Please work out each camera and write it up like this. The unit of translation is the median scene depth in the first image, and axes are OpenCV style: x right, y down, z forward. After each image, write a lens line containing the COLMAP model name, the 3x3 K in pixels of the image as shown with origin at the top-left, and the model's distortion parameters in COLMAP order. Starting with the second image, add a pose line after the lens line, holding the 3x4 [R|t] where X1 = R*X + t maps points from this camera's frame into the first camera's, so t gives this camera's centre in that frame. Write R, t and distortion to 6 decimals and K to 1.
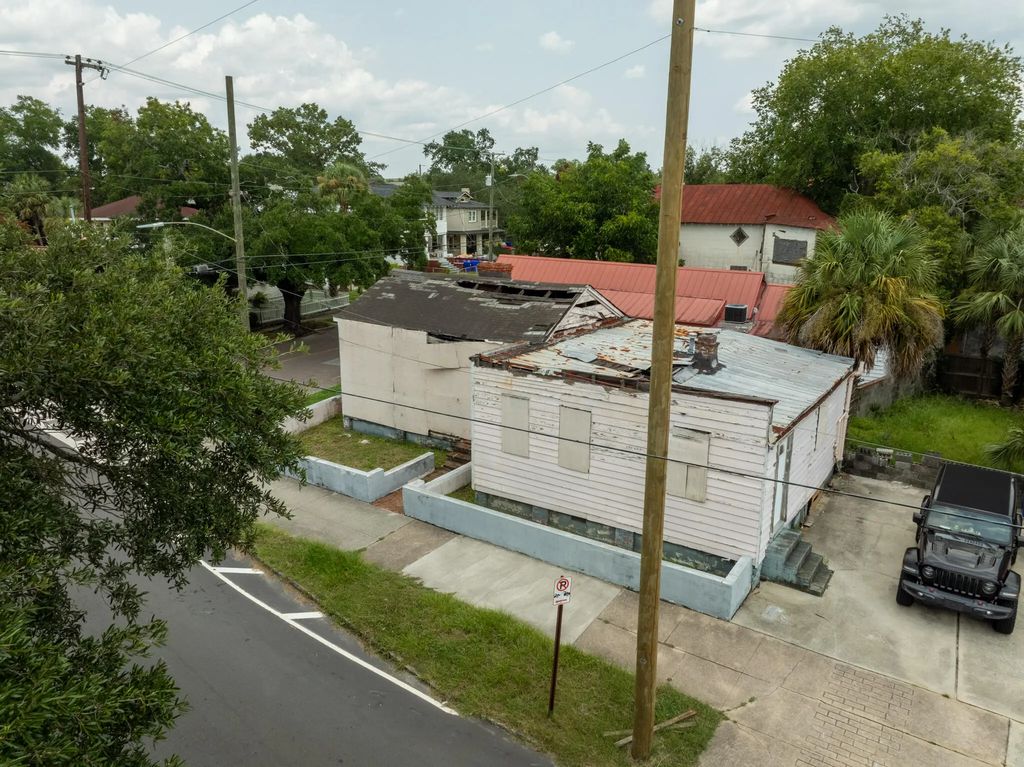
lens RADIAL K [[719.1, 0, 516.7], [0, 719.1, 380.5], [0, 0, 1]] dist [-0.036513, 0.025987]
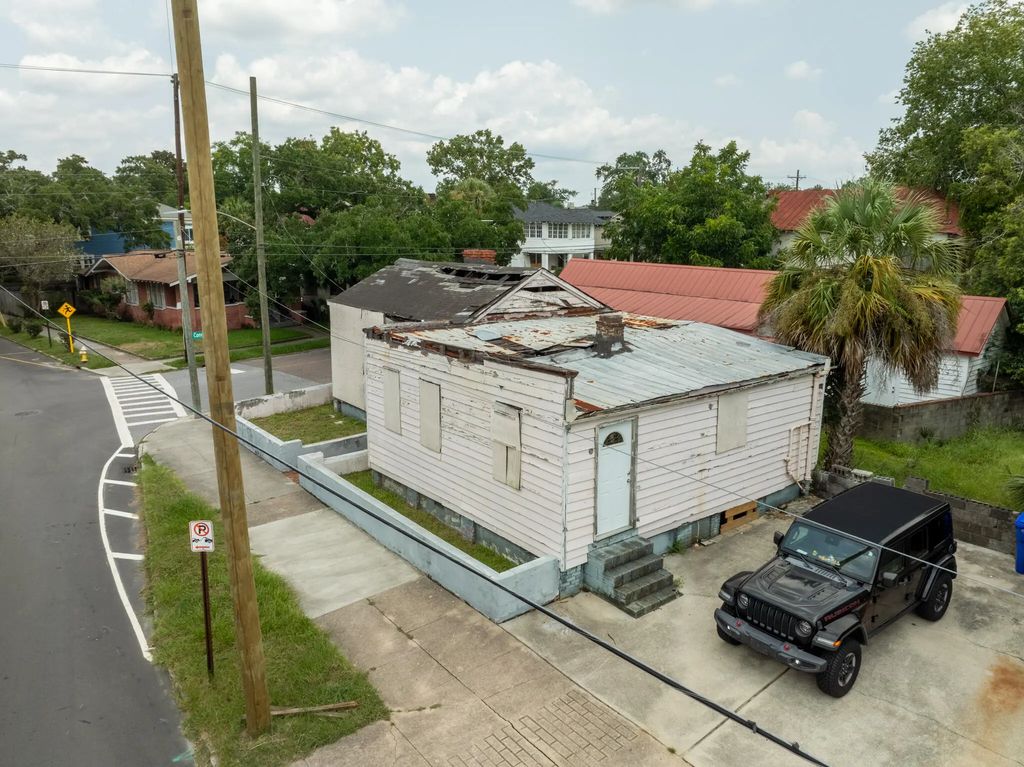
lens RADIAL K [[719.1, 0, 516.0], [0, 719.1, 383.2], [0, 0, 1]] dist [-0.036513, 0.025987]
pose [[0.954696, 0.058623, -0.291752, 0.373172], [-0.070289, 0.997086, -0.029657, 0.049399], [0.289163, 0.048821, 0.956034, 0.116141]]
